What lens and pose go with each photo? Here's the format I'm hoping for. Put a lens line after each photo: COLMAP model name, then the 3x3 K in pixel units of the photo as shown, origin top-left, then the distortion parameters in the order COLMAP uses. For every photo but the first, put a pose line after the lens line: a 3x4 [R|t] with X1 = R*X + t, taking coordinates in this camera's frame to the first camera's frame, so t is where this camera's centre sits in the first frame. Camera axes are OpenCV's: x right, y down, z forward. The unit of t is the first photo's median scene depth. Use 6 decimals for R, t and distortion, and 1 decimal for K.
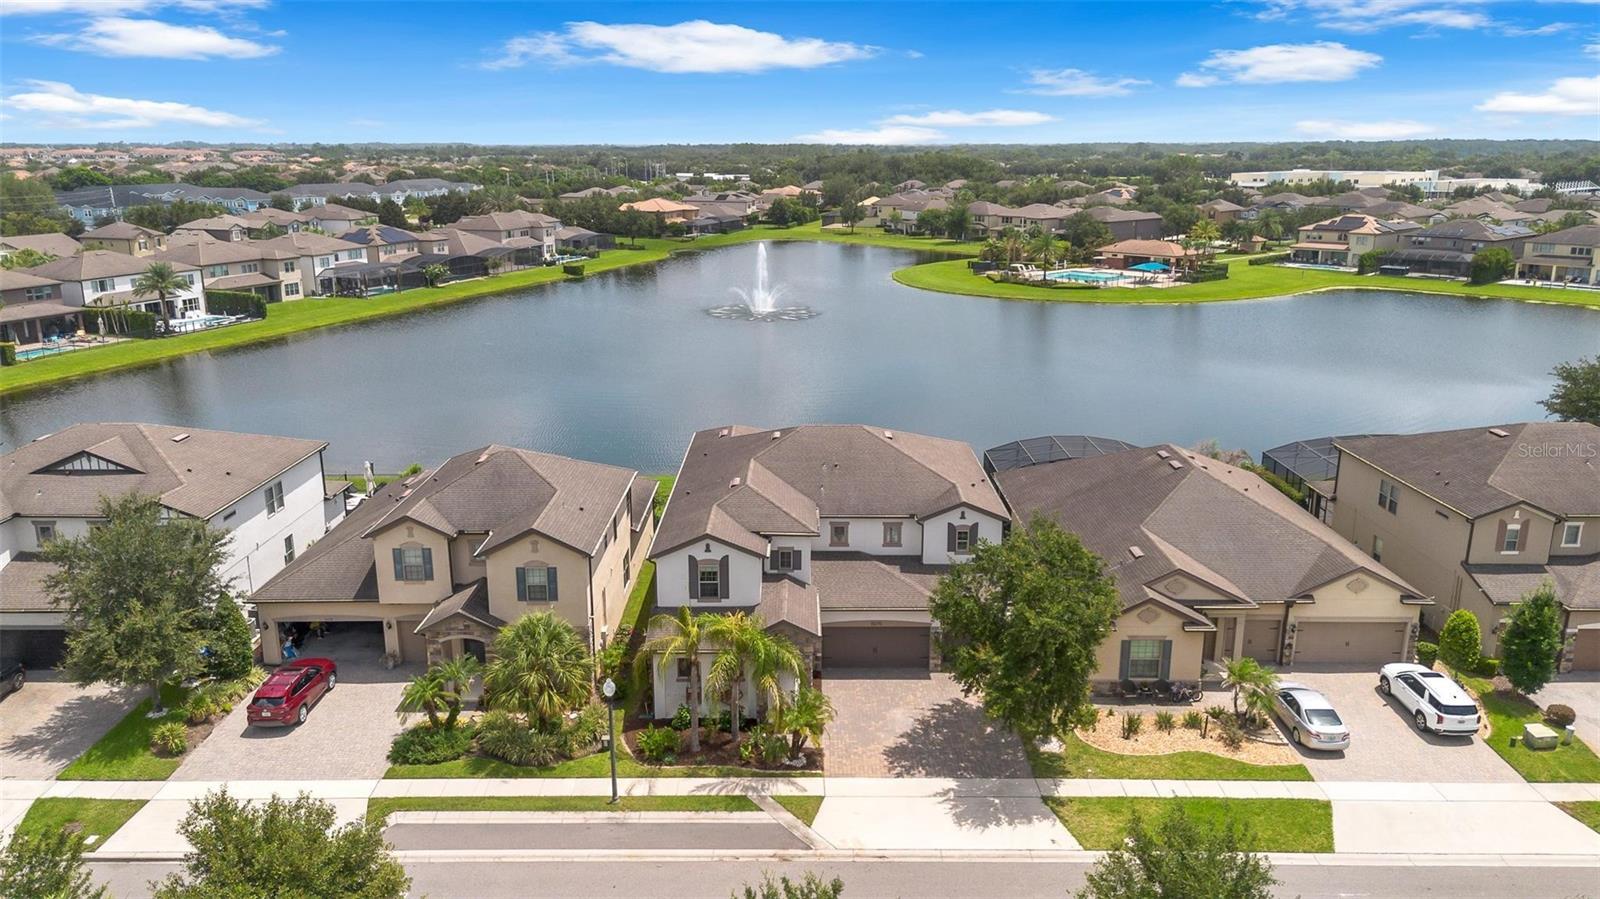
lens RADIAL K [[1130.2, 0, 804.3], [0, 1130.2, 448.4], [0, 0, 1]] dist [0.079569, -0.084755]
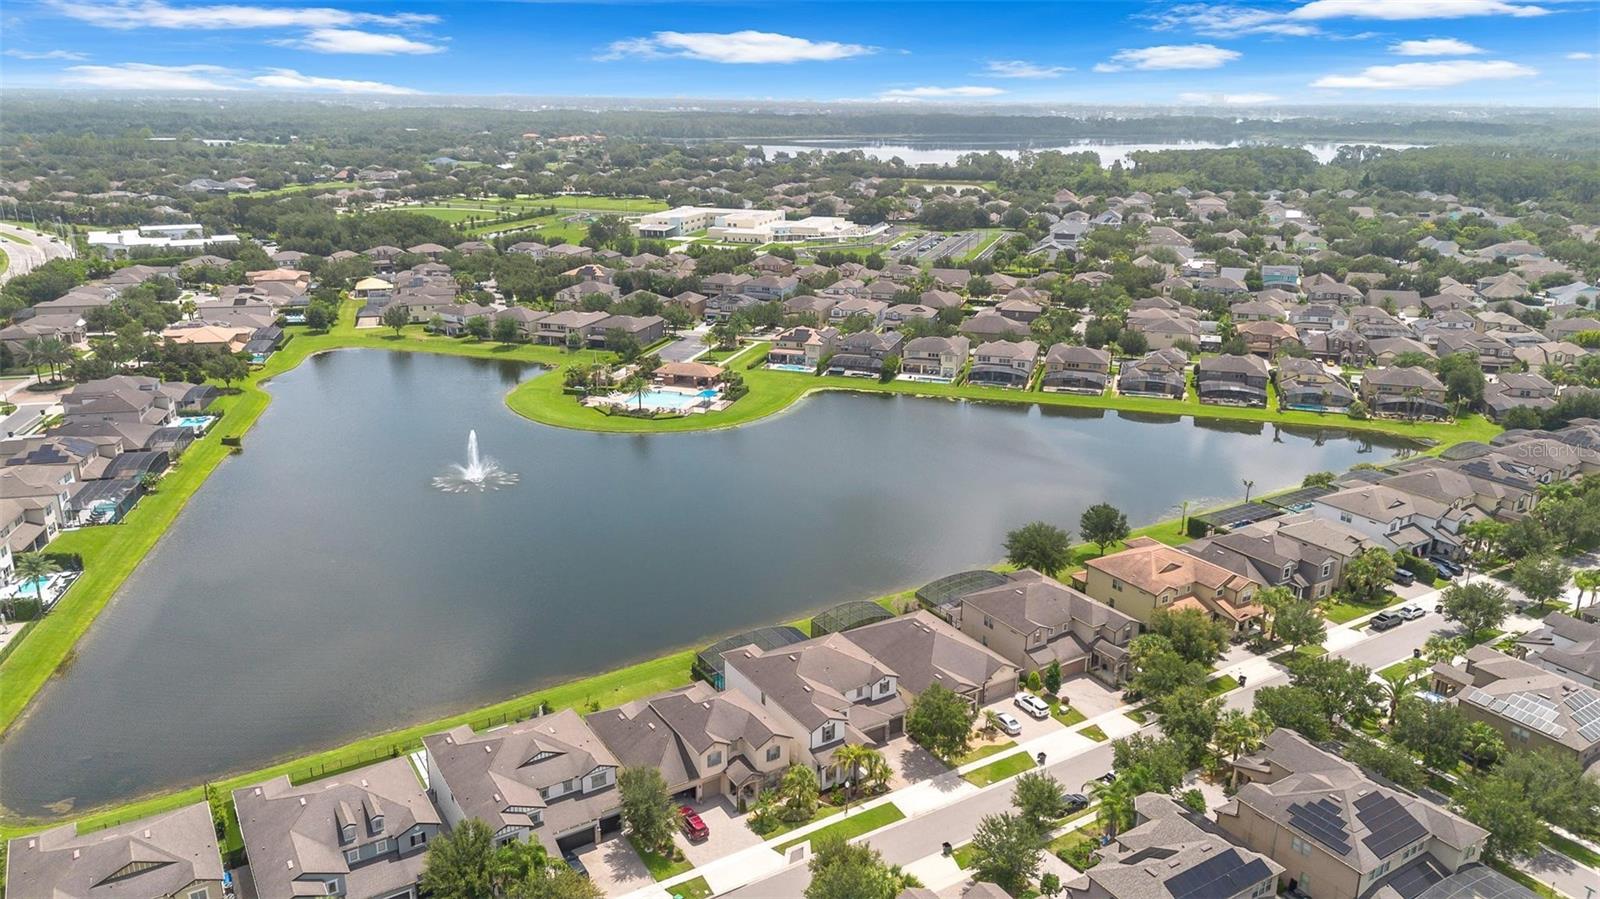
lens RADIAL K [[1130.2, 0, 804.3], [0, 1130.2, 448.4], [0, 0, 1]] dist [0.079569, -0.084755]
pose [[0.845401, -0.150189, 0.512583, -1.377764], [0.126979, 0.988653, 0.080255, -0.756225], [-0.518820, -0.002760, 0.854879, -1.231061]]
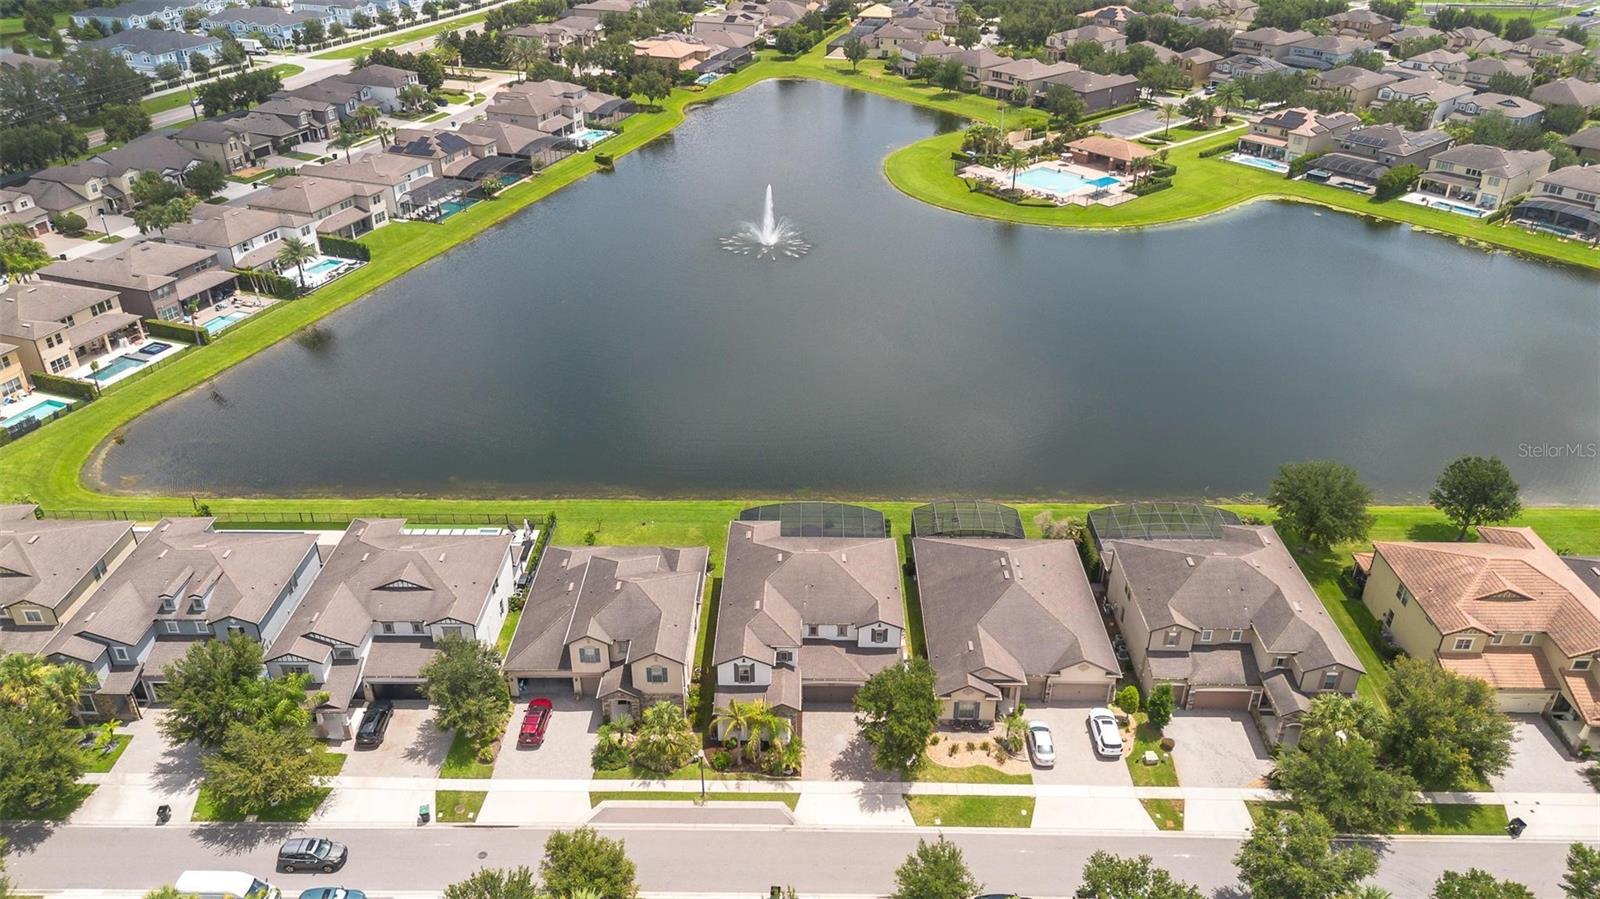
lens RADIAL K [[1130.2, 0, 804.3], [0, 1130.2, 448.4], [0, 0, 1]] dist [0.079569, -0.084755]
pose [[0.999949, 0.008846, -0.004932, 0.024897], [-0.007314, 0.967592, 0.252411, -0.743576], [0.007005, -0.252362, 0.967608, -0.782509]]
